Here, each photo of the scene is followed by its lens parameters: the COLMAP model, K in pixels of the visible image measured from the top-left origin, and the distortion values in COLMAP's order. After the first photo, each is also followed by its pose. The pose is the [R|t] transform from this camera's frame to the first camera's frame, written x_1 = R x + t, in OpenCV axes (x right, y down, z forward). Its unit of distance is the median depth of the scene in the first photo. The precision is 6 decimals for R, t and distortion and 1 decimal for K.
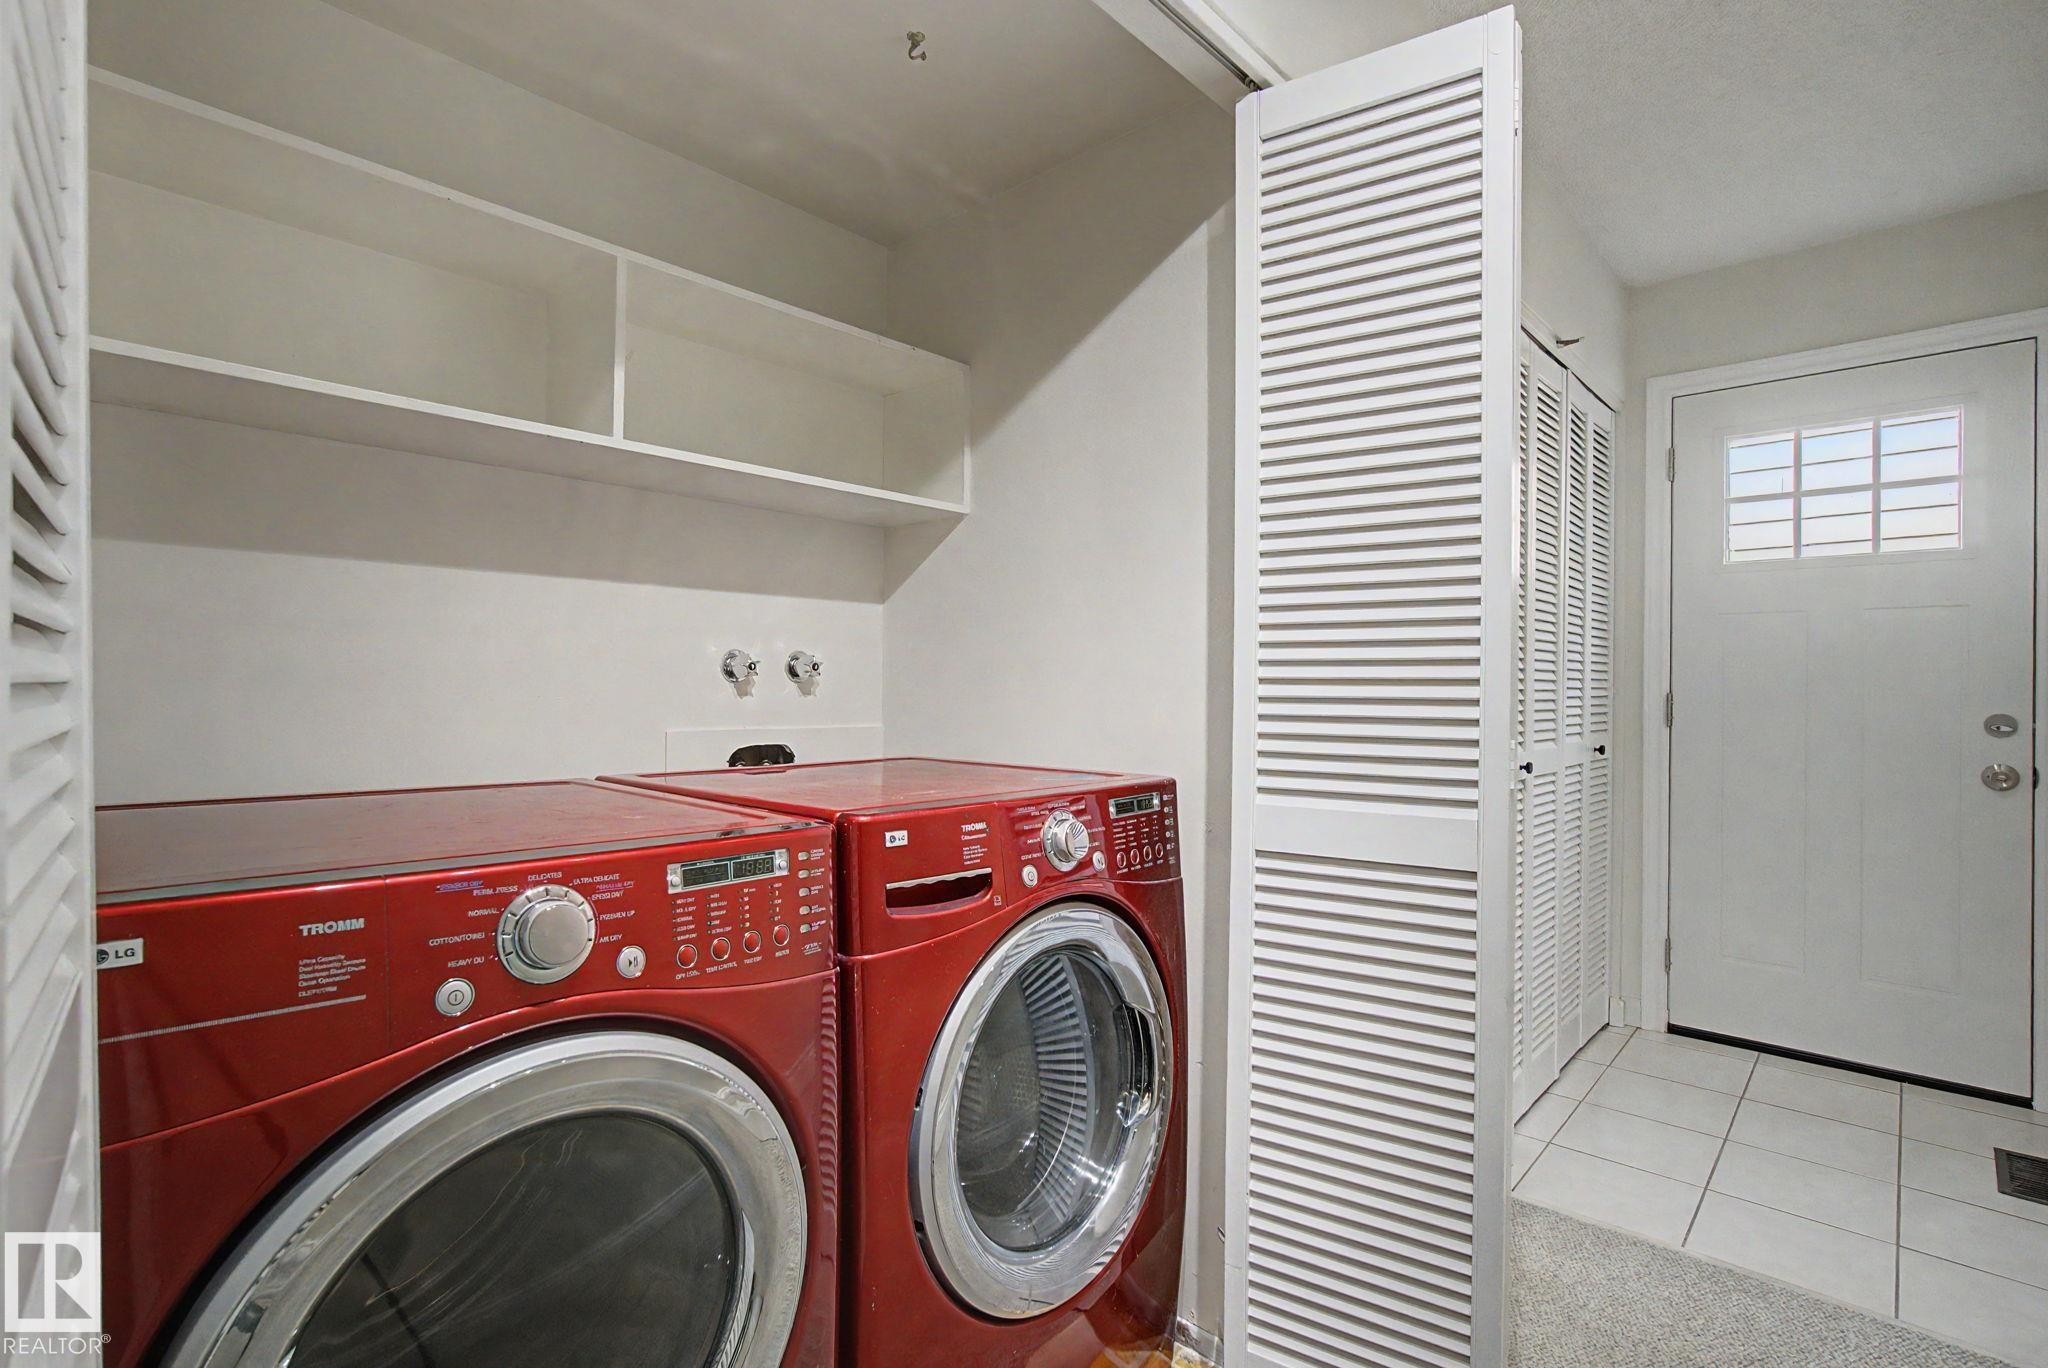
lens RADIAL K [[991.6, 0, 1030.5], [0, 991.6, 678.6], [0, 0, 1]] dist [-0.005122, 0.009955]
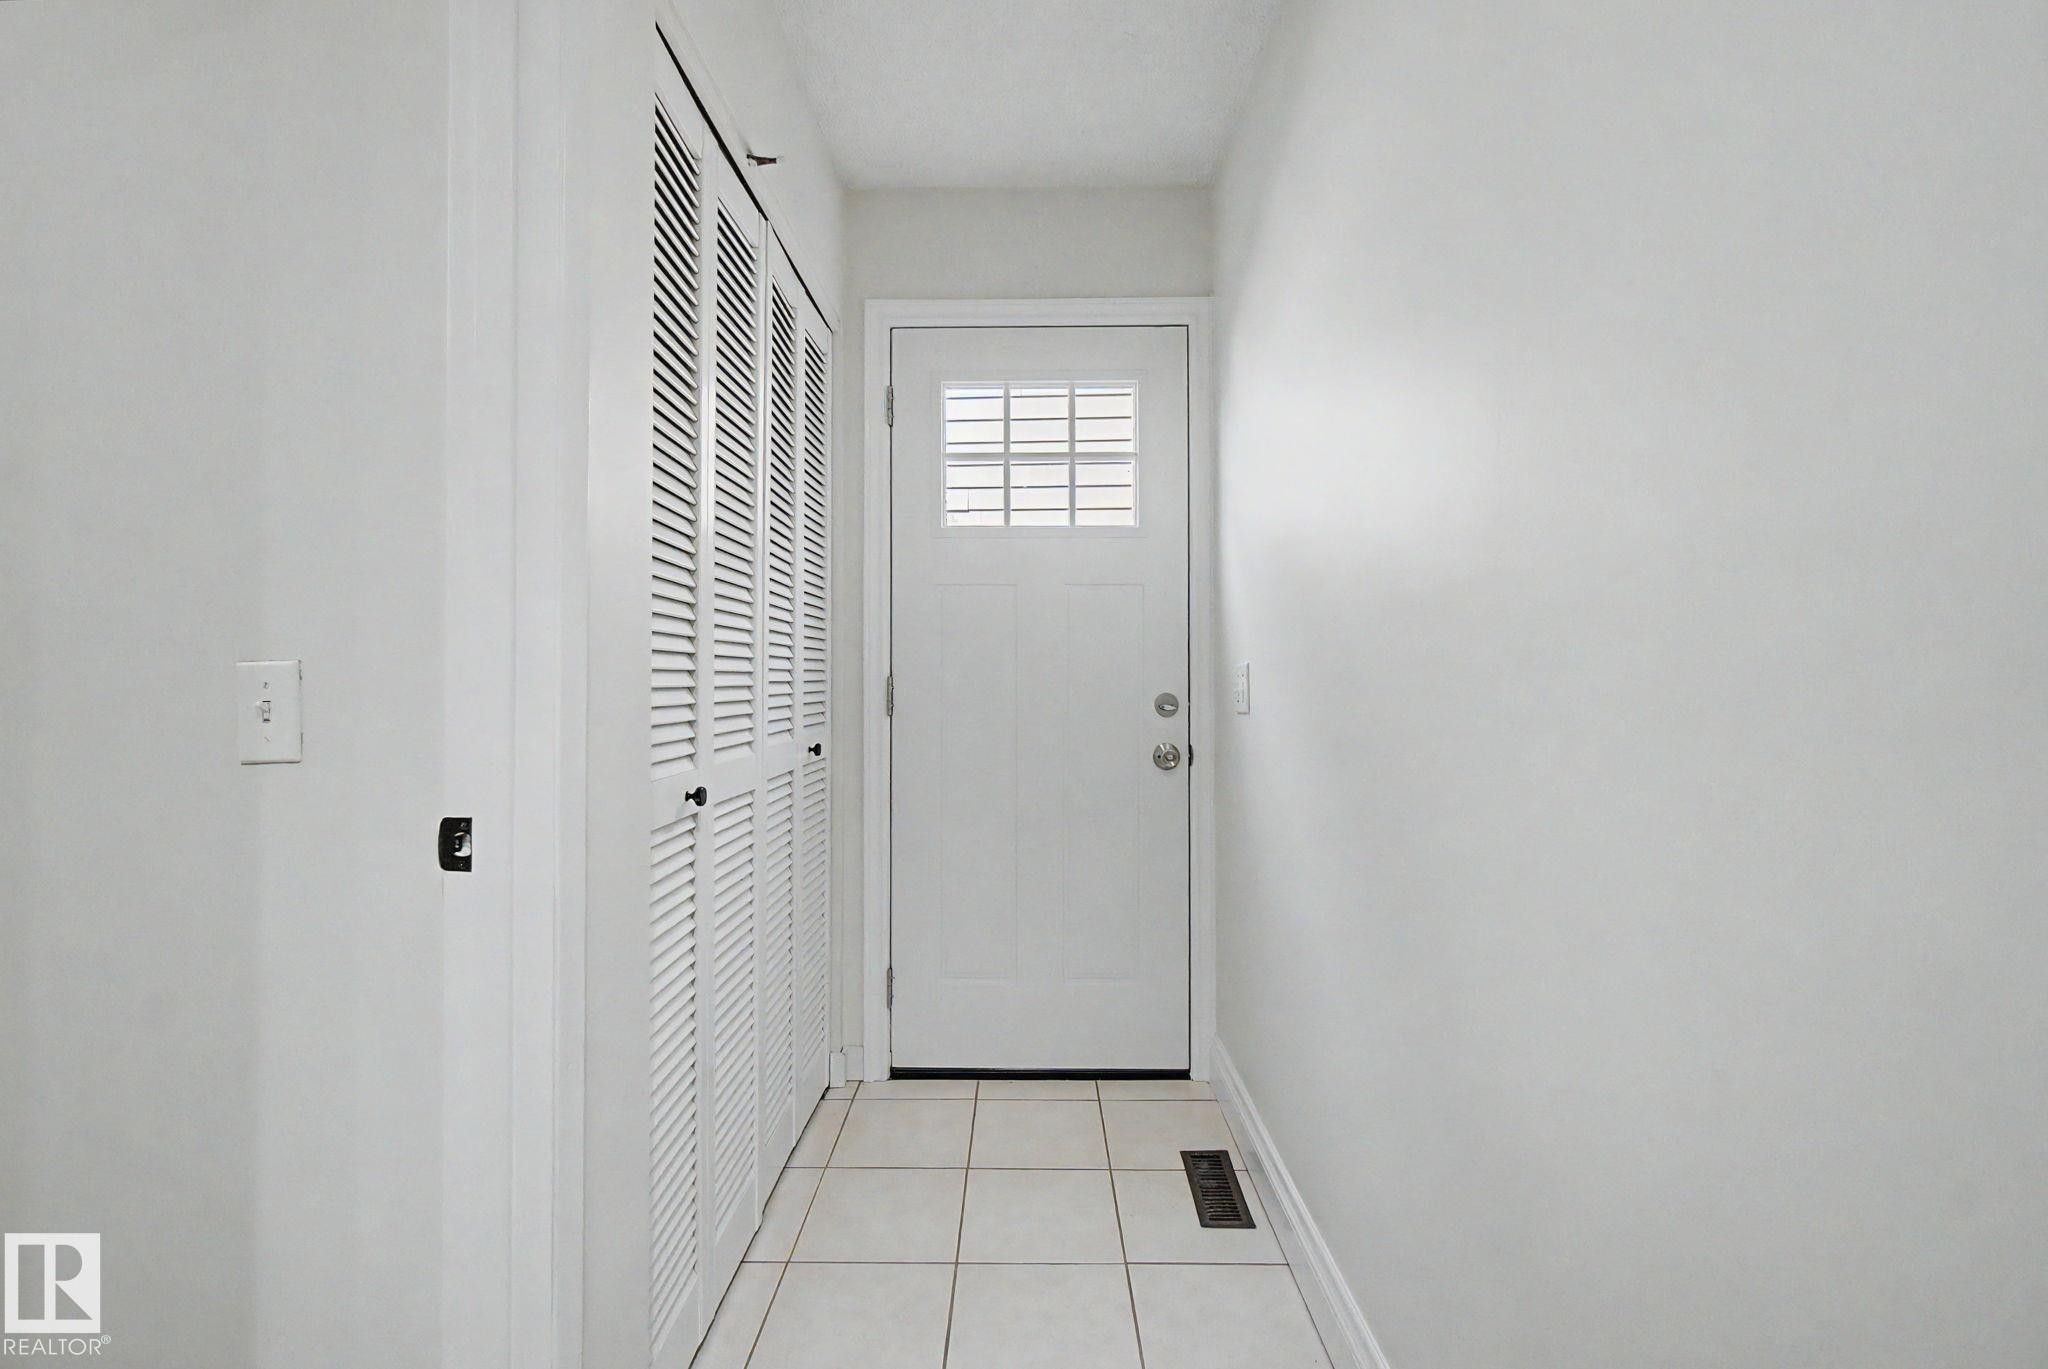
lens RADIAL K [[902.5, 0, 1008.7], [0, 902.5, 681.5], [0, 0, 1]] dist [-0.005138, -0.000340]
pose [[0.759580, -0.011169, 0.650318, 0.235604], [0.003779, 0.999911, 0.012759, 0.010203], [-0.650403, -0.007234, 0.759555, 0.372473]]
